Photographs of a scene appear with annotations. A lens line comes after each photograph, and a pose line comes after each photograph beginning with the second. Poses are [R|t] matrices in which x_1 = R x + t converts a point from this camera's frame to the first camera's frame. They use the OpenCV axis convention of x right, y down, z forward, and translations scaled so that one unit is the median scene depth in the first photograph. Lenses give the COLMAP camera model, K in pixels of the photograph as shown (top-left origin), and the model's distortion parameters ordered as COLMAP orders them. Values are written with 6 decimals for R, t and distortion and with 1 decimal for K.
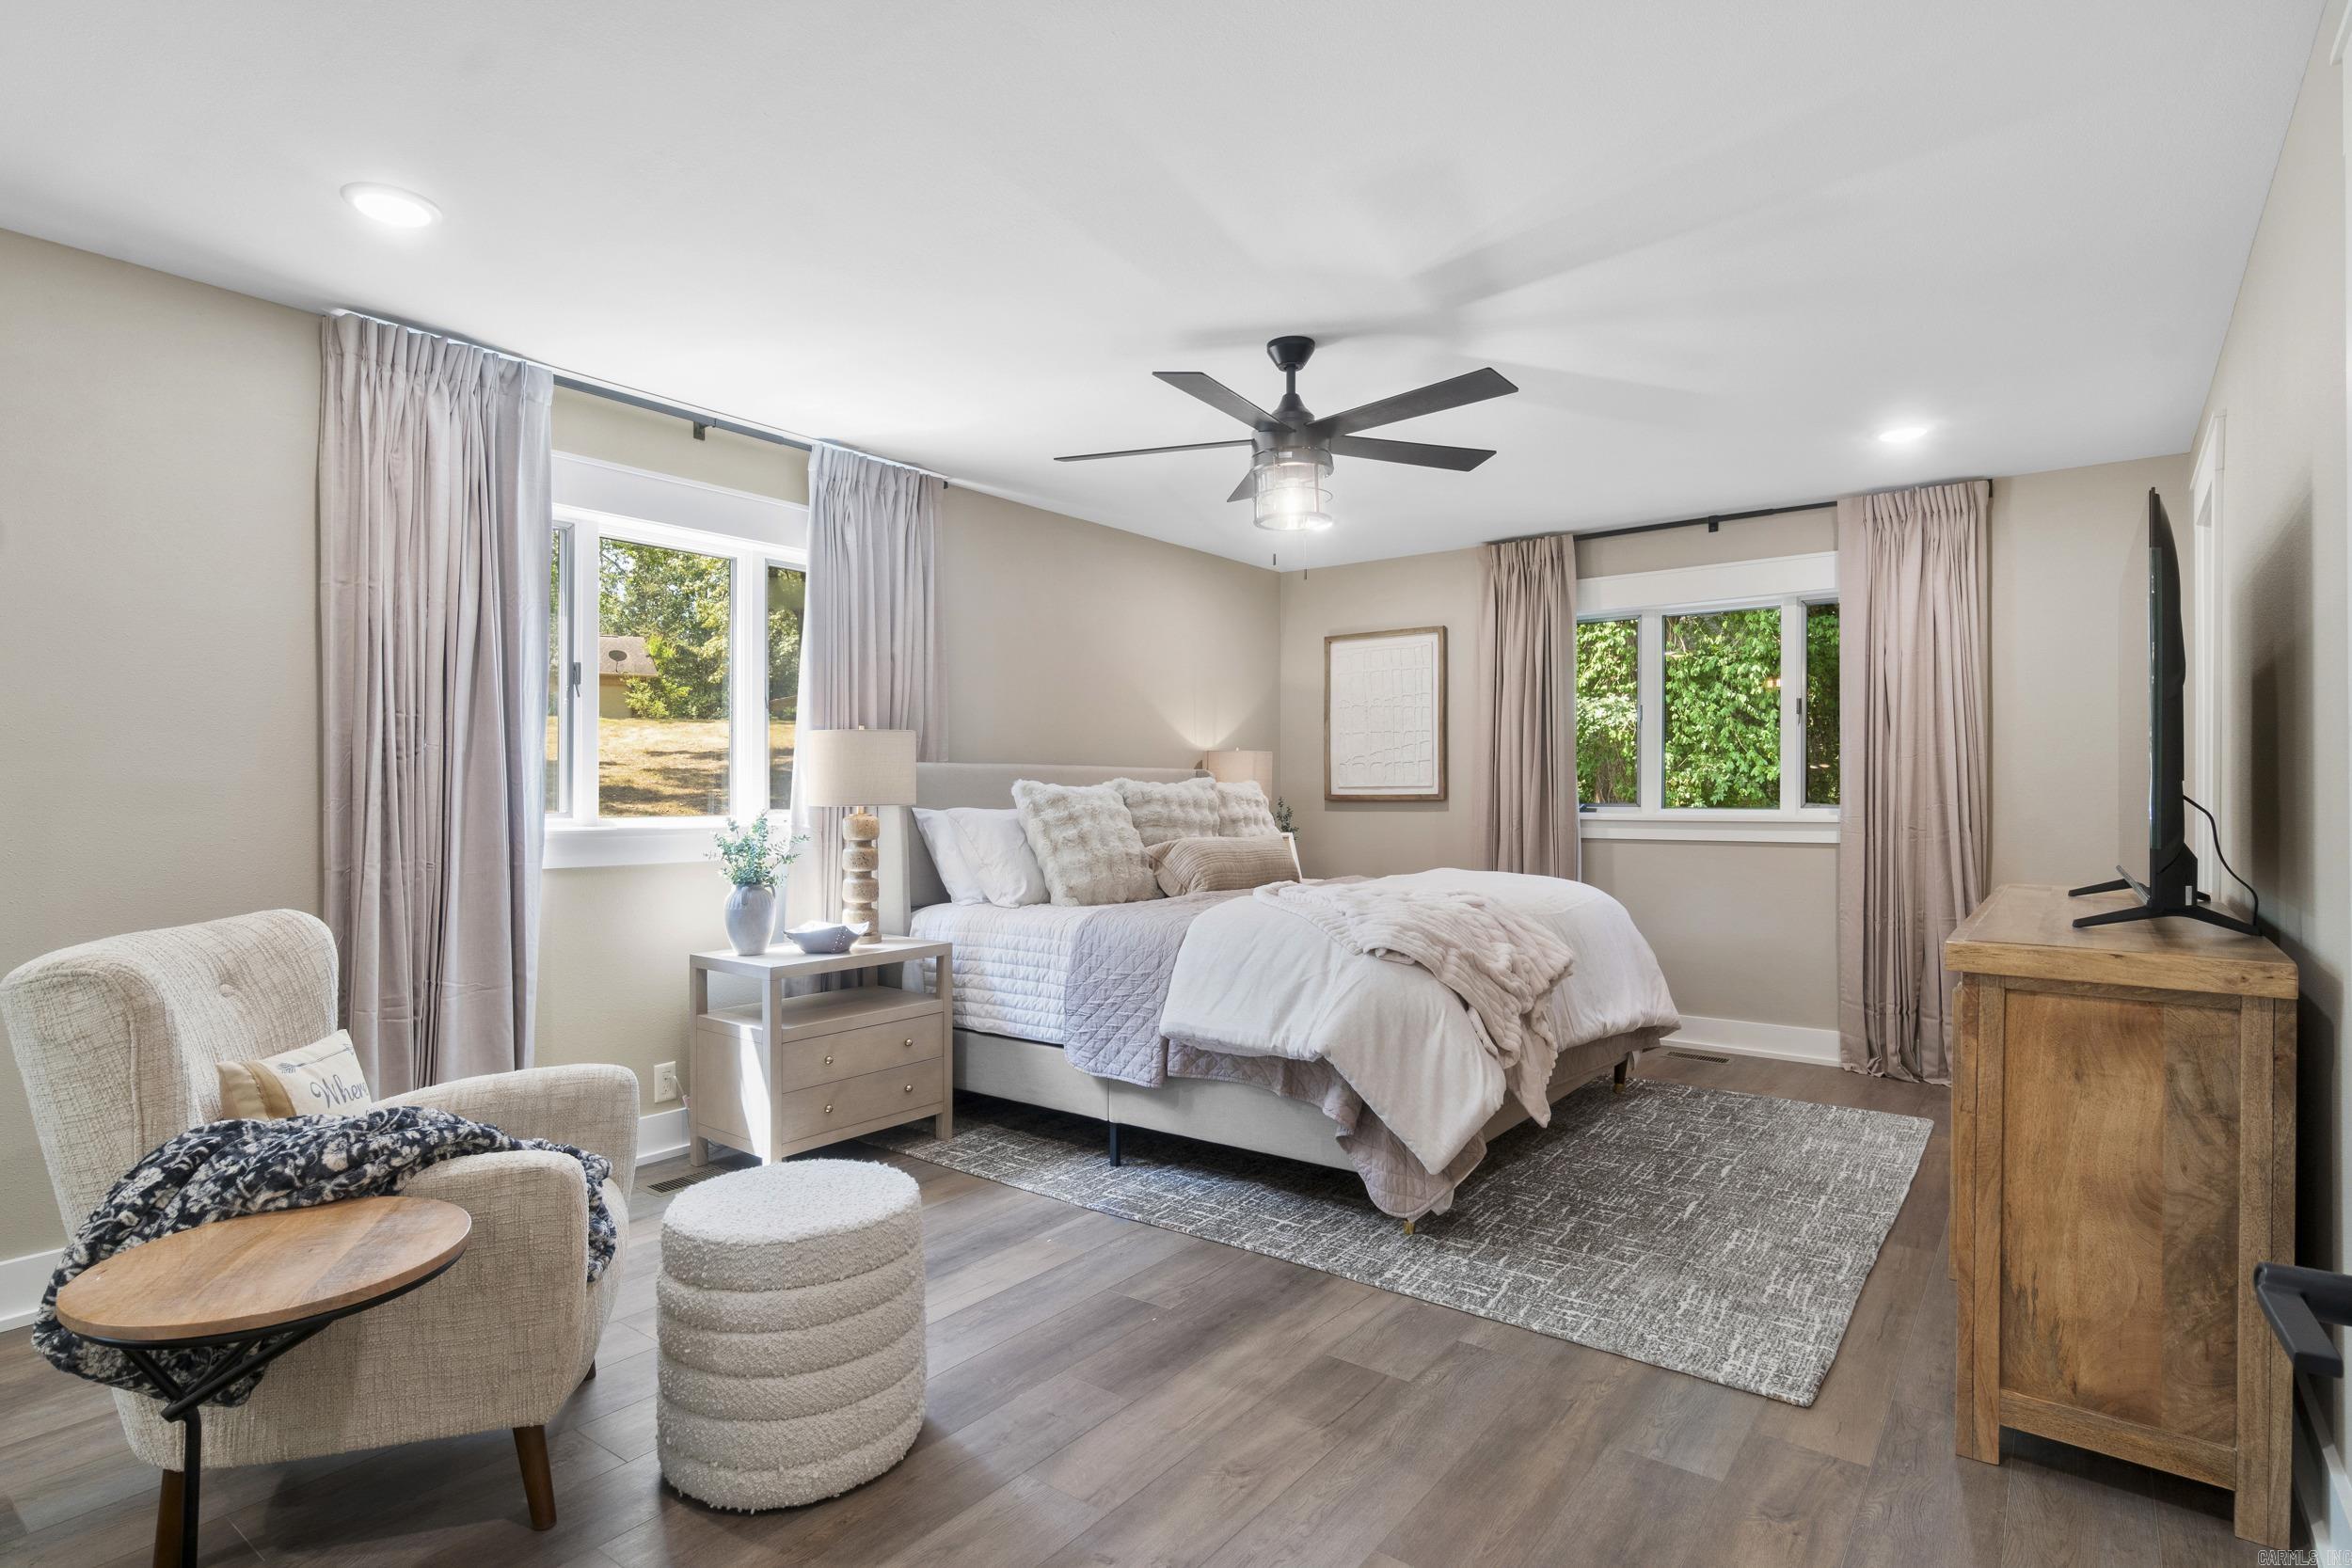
lens RADIAL K [[1218.0, 0, 1169.9], [0, 1218.0, 794.6], [0, 0, 1]] dist [-0.001904, 0.000432]
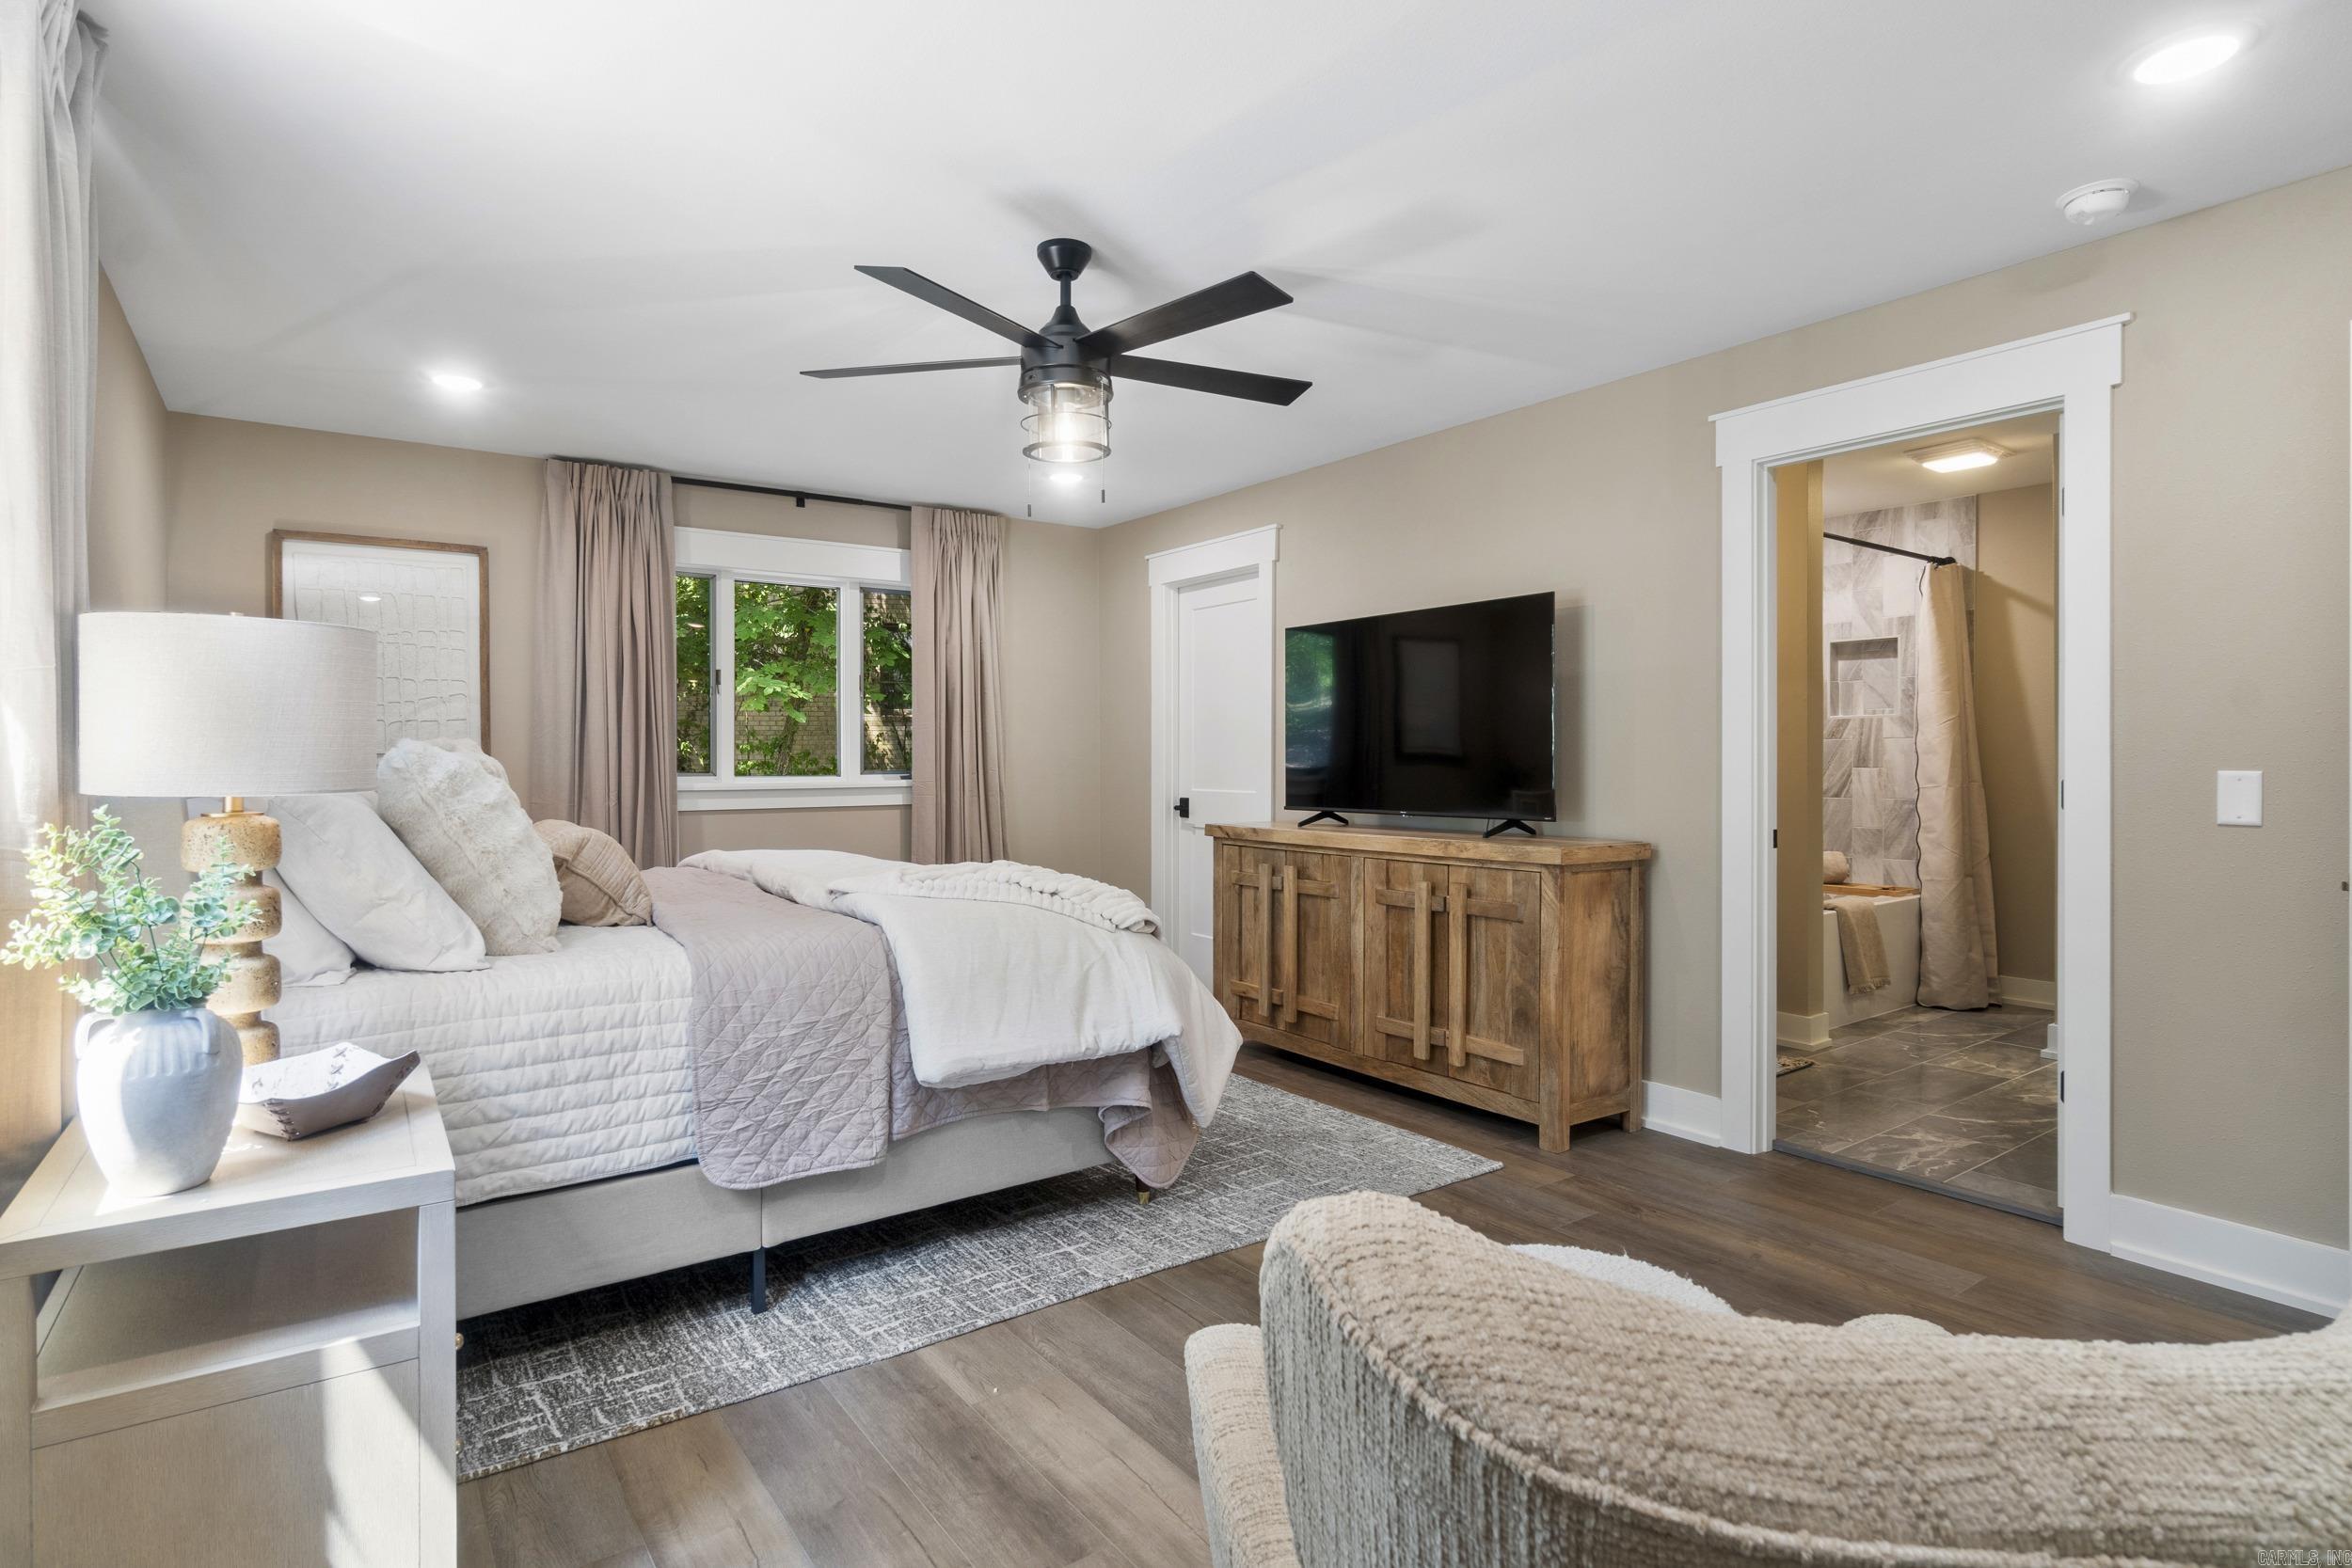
lens RADIAL K [[1189.7, 0, 1156.6], [0, 1189.7, 779.3], [0, 0, 1]] dist [-0.005333, -0.000011]
pose [[0.296449, -0.017561, 0.954887, -0.621719], [0.005767, 0.999846, 0.016597, -0.001517], [-0.955031, 0.000587, 0.296505, 0.607076]]
